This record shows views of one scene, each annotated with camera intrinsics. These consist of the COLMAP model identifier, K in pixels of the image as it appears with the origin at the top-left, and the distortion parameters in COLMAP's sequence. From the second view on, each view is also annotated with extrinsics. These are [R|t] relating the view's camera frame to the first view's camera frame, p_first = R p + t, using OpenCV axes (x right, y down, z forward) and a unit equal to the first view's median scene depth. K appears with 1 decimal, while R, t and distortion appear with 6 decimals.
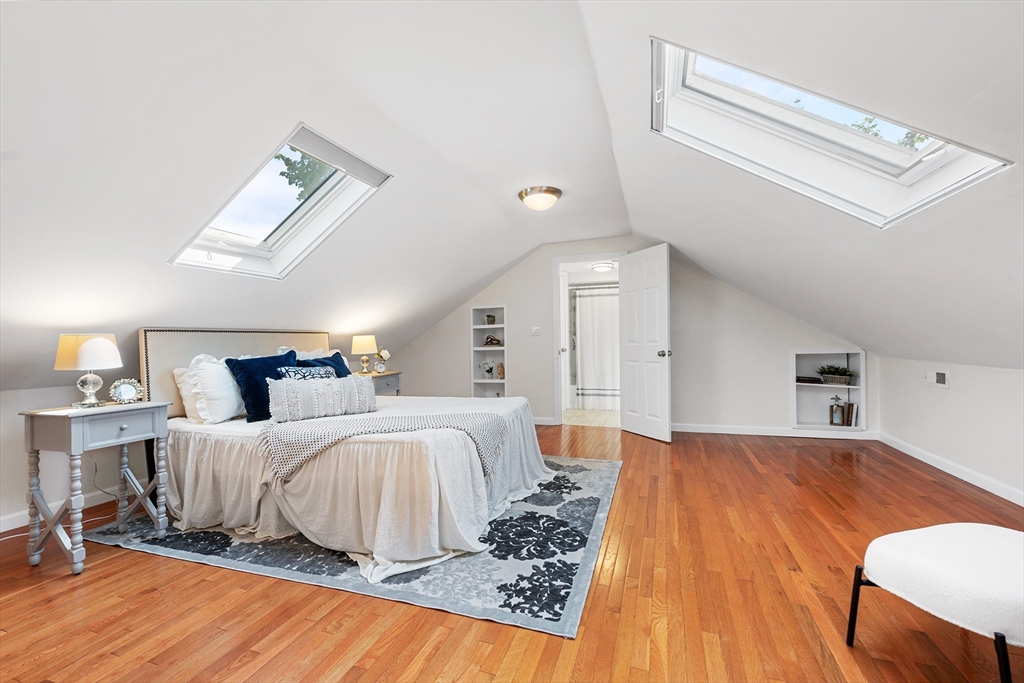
lens RADIAL K [[411.5, 0, 507.5], [0, 411.5, 341.5], [0, 0, 1]] dist [-0.000776, -0.000781]
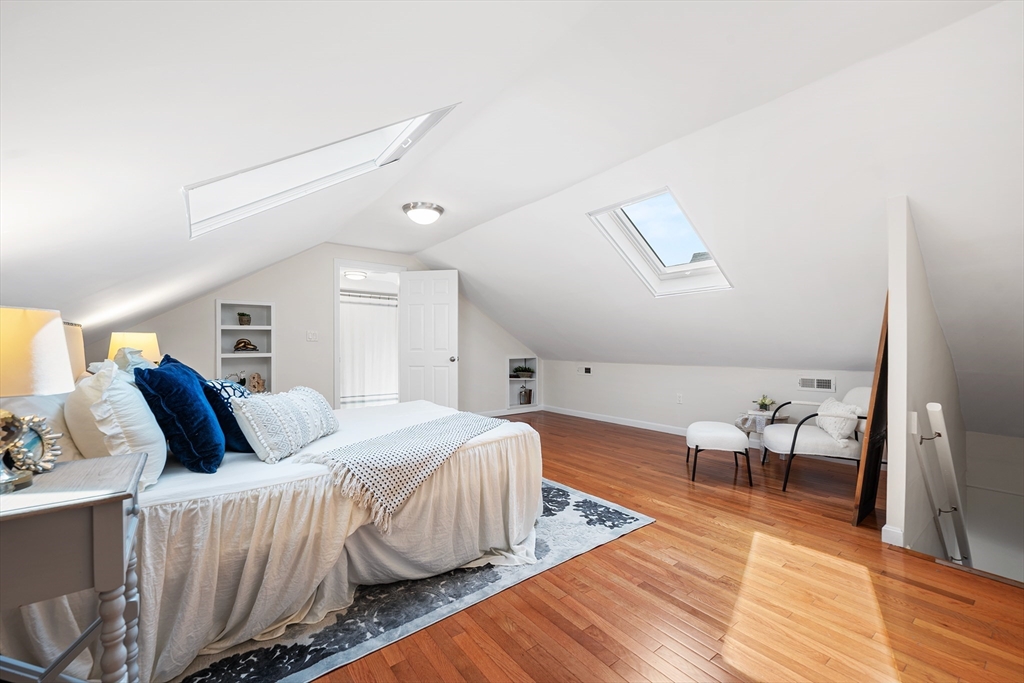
lens RADIAL K [[411.5, 0, 496.9], [0, 411.5, 350.0], [0, 0, 1]] dist [-0.000776, -0.000781]
pose [[0.566445, 0.012851, 0.823999, -0.942324], [-0.009537, 0.999914, -0.009039, 0.020211], [-0.824044, -0.002738, 0.566519, 0.333939]]
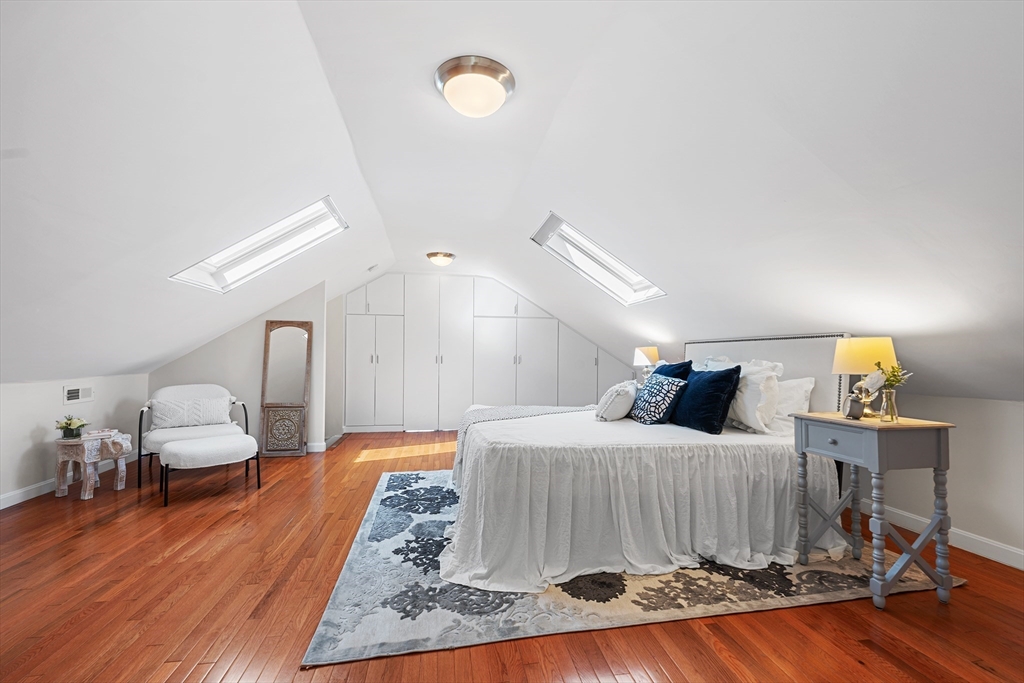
lens RADIAL K [[411.5, 0, 514.8], [0, 411.5, 342.8], [0, 0, 1]] dist [-0.000776, -0.000781]
pose [[-0.858545, 0.000932, -0.512737, 0.435677], [0.011077, 0.999799, -0.016730, -0.008694], [0.512618, -0.020043, -0.858383, 2.057863]]
